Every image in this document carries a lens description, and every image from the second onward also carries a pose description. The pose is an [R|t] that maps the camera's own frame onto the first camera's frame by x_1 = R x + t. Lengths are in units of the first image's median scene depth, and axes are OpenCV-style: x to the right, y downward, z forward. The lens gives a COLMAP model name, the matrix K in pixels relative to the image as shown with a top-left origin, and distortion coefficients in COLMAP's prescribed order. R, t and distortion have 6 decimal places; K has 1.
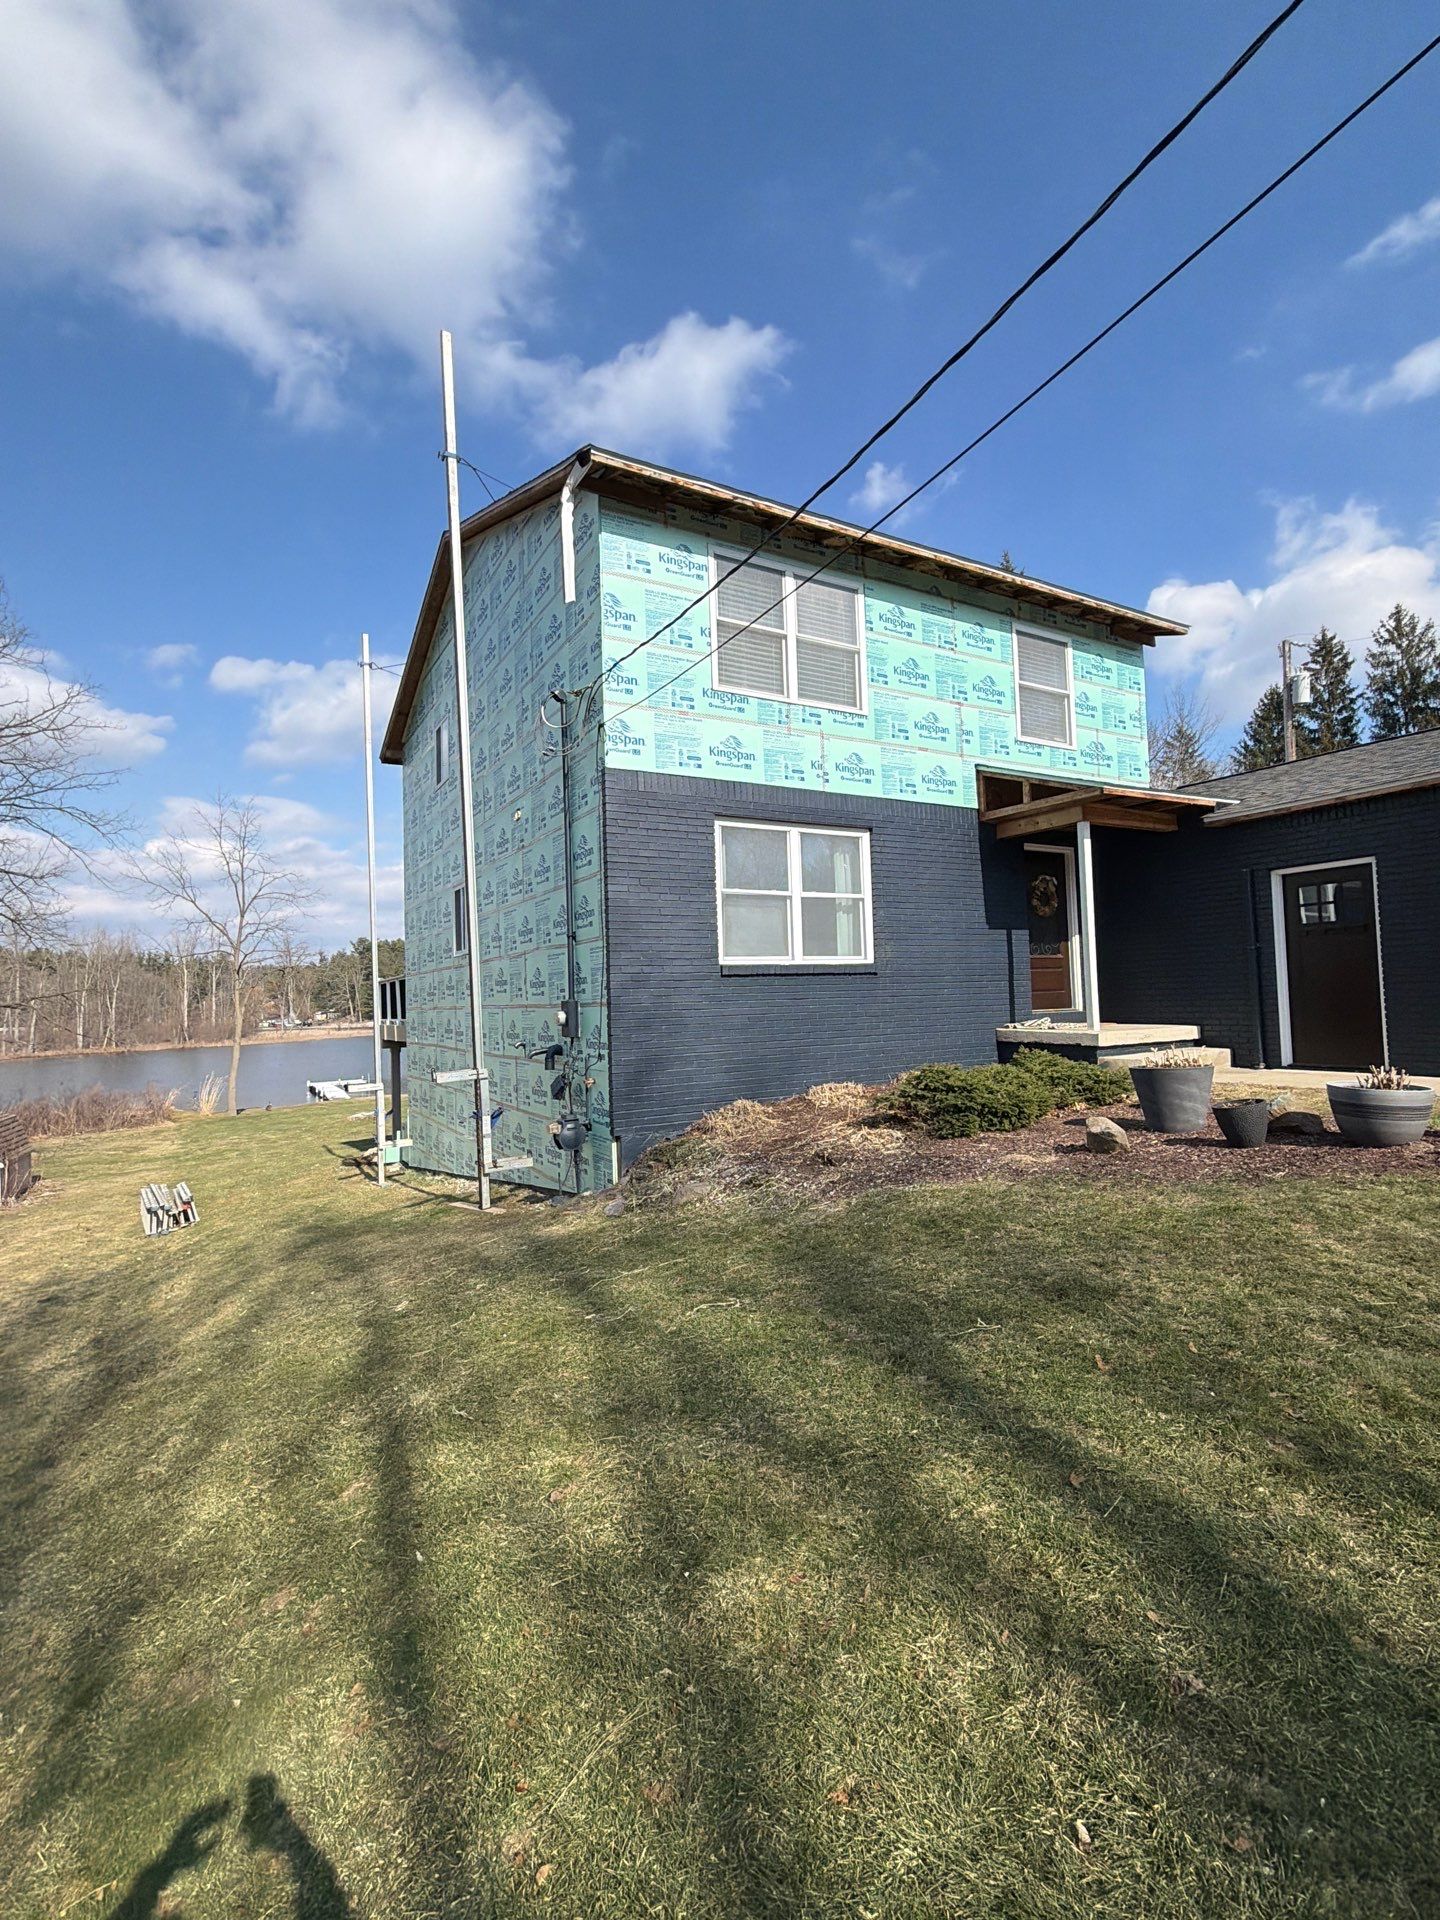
lens RADIAL K [[886.7, 0, 724.3], [0, 886.7, 961.6], [0, 0, 1]] dist [0.005510, -0.000045]
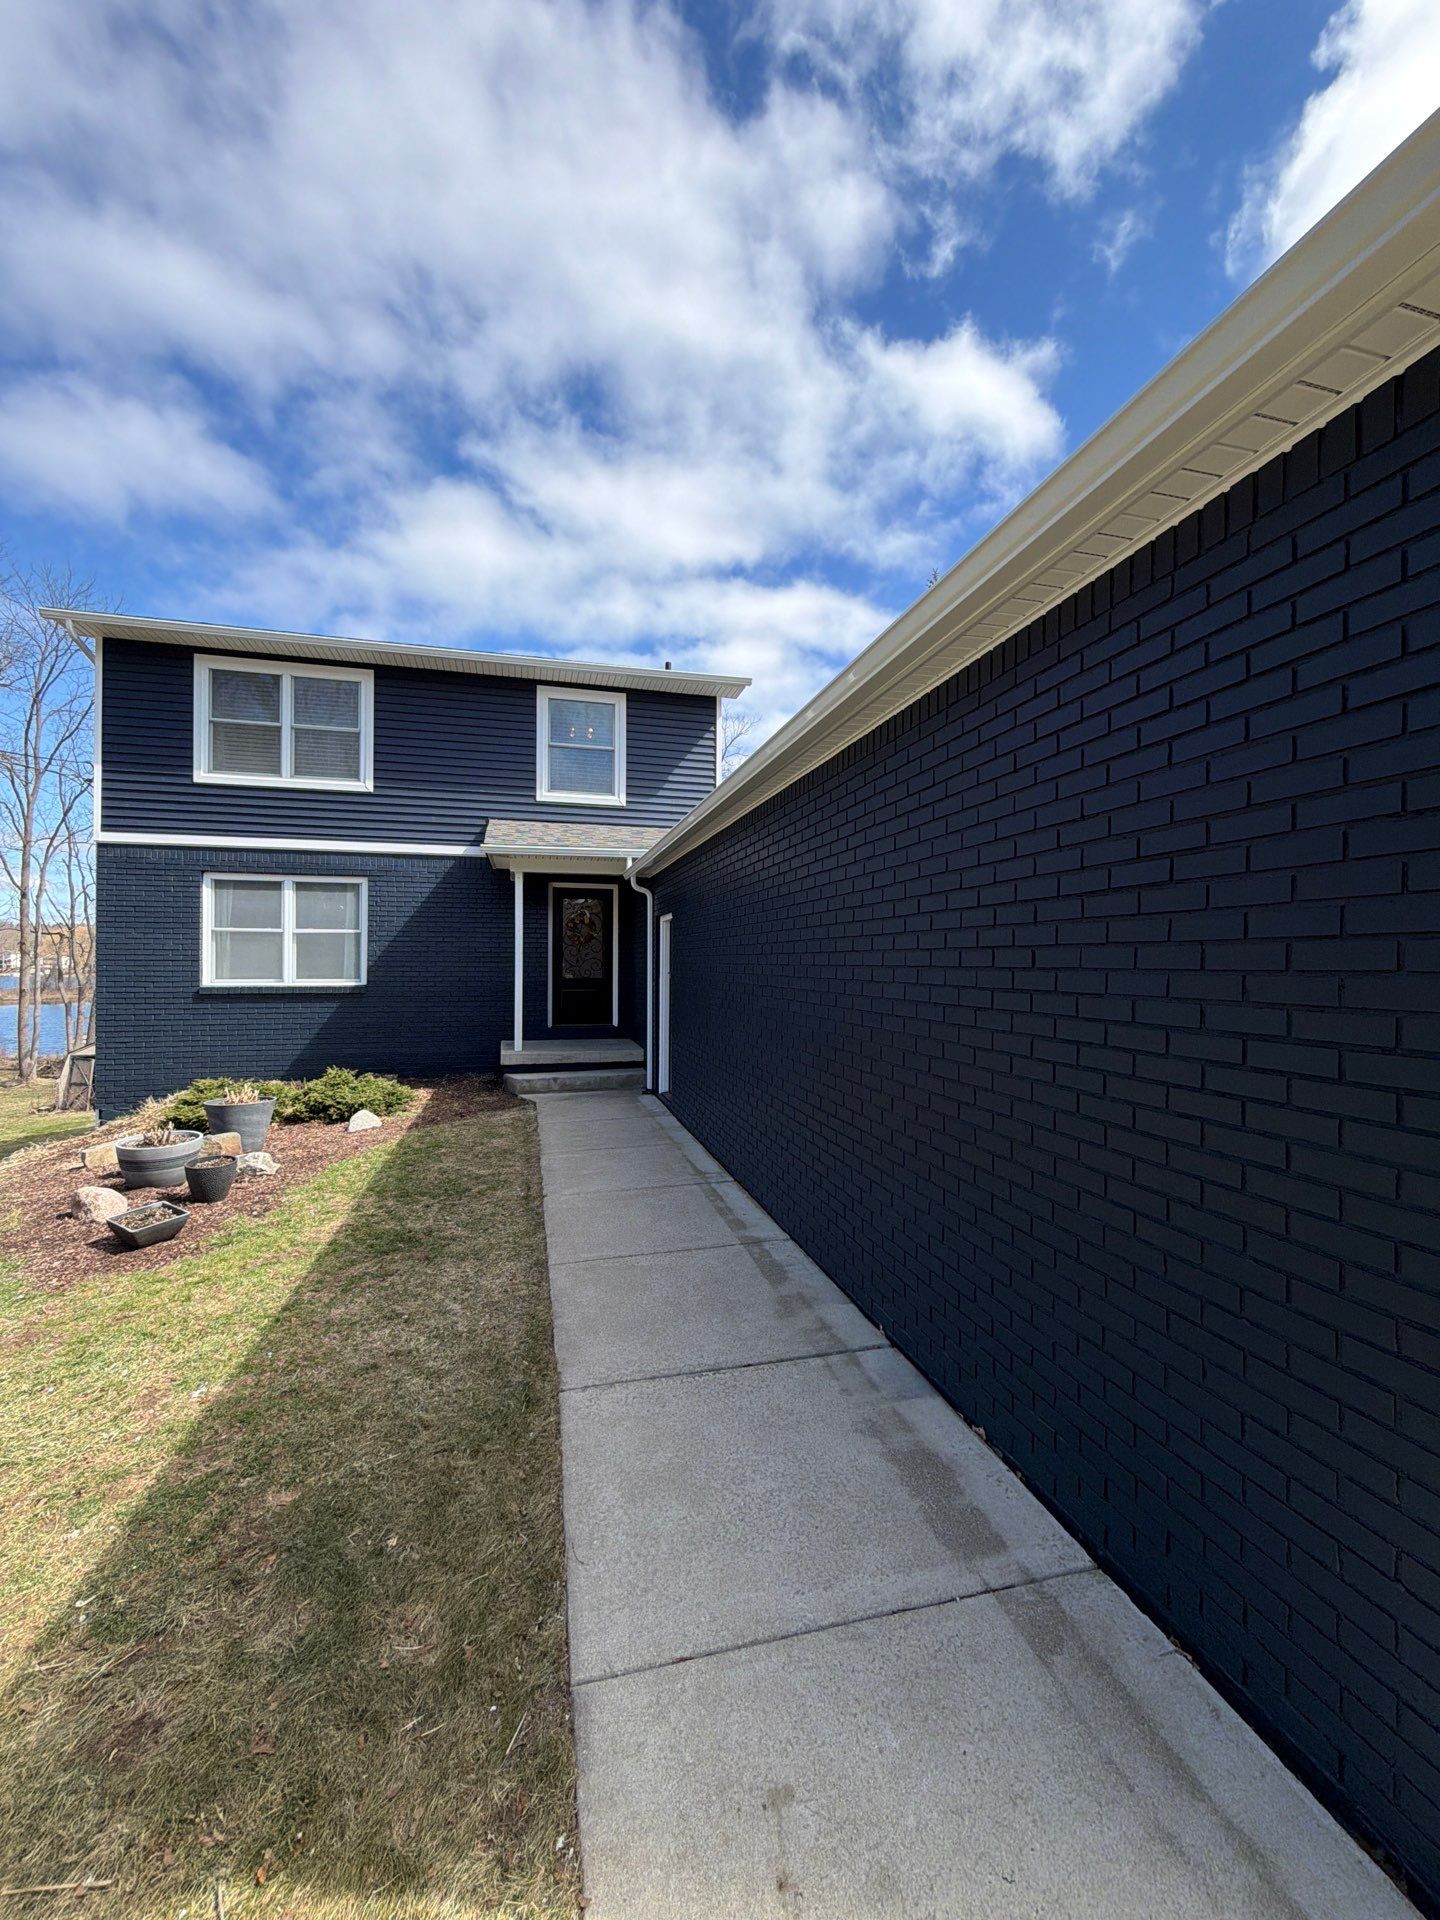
lens RADIAL K [[763.7, 0, 719.8], [0, 763.7, 955.2], [0, 0, 1]] dist [-0.000570, 0.001527]
pose [[0.963679, 0.031178, -0.265238, 0.946812], [-0.020915, 0.998922, 0.041431, -0.096991], [0.266244, -0.034379, 0.963292, 0.101021]]
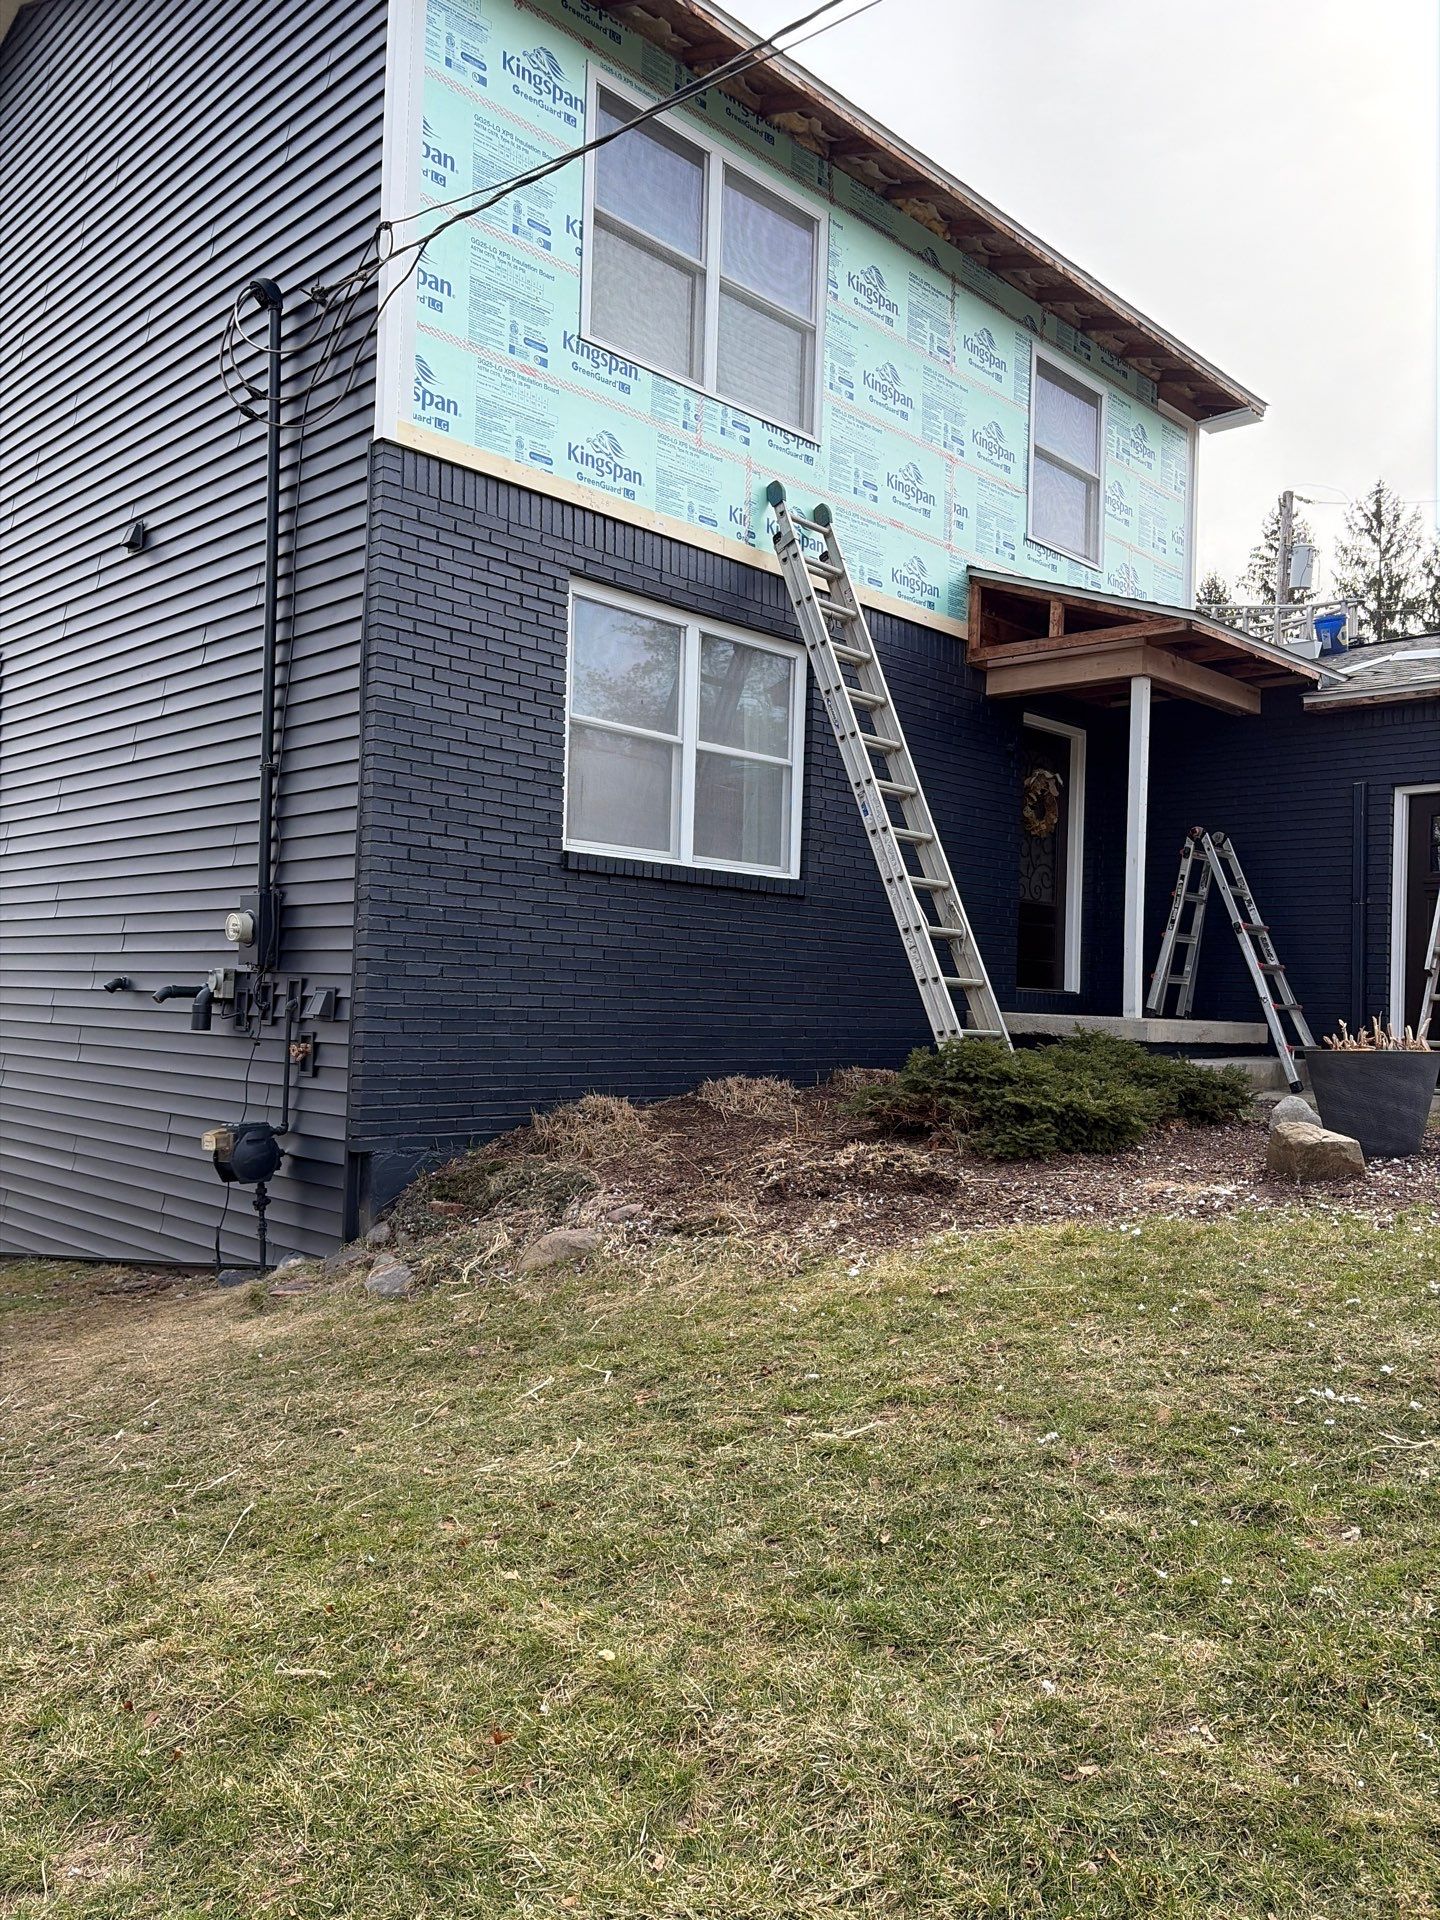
lens RADIAL K [[1442.2, 0, 728.0], [0, 1442.2, 975.0], [0, 0, 1]] dist [0.048998, -0.048576]
pose [[0.961000, 0.065428, 0.268697, -0.127742], [-0.071715, 0.997332, 0.013638, 0.055326], [-0.267088, -0.032375, 0.963128, 0.106107]]
